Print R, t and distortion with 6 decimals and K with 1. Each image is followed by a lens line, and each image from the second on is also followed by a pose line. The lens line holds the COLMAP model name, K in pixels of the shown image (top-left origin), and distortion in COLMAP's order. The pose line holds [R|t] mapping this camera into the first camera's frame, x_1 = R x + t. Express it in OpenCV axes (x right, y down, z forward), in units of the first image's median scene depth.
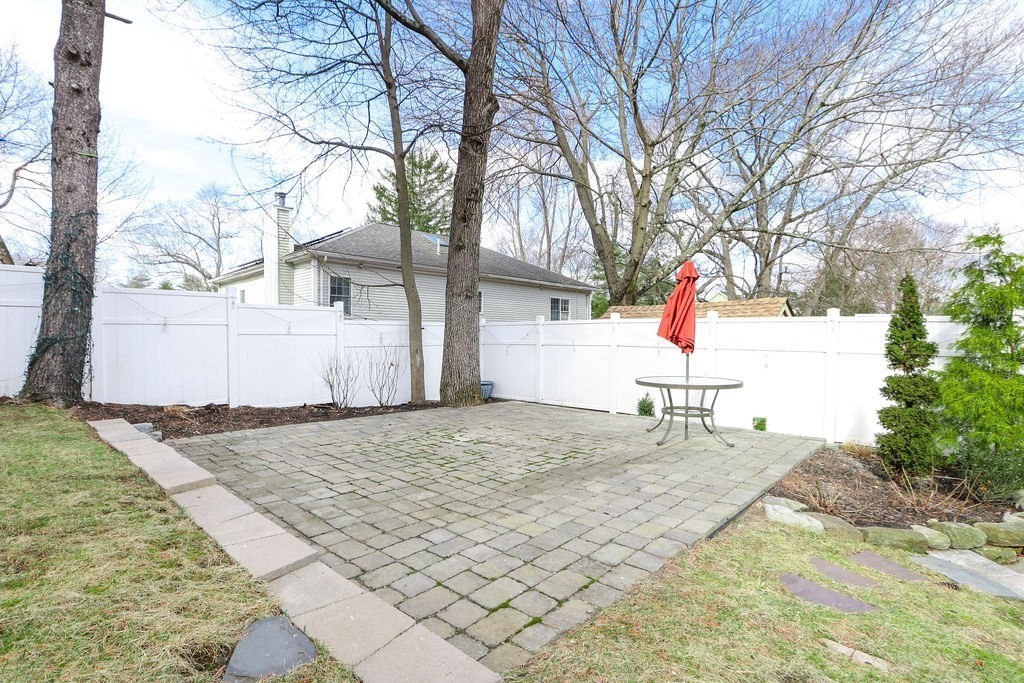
lens RADIAL K [[473.5, 0, 512.7], [0, 473.5, 339.5], [0, 0, 1]] dist [-0.003216, -0.000737]
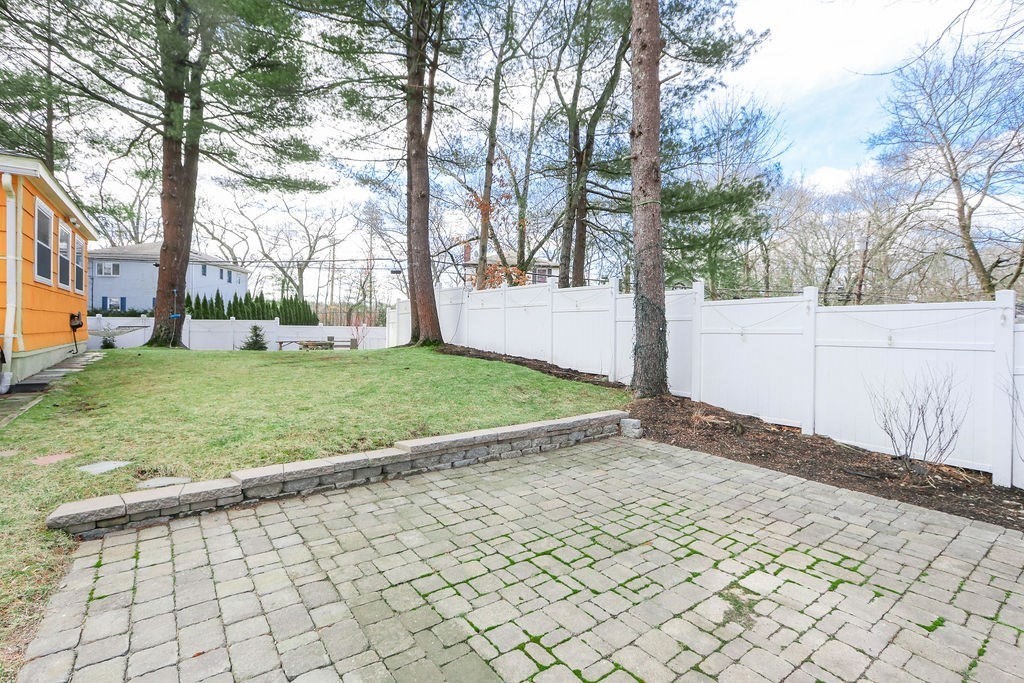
lens RADIAL K [[473.5, 0, 512.7], [0, 473.5, 335.4], [0, 0, 1]] dist [-0.003216, -0.000737]
pose [[-0.181051, 0.014042, -0.983374, 0.526391], [-0.009069, 0.999832, 0.015947, -0.061514], [0.983432, 0.011805, -0.180893, 1.069811]]
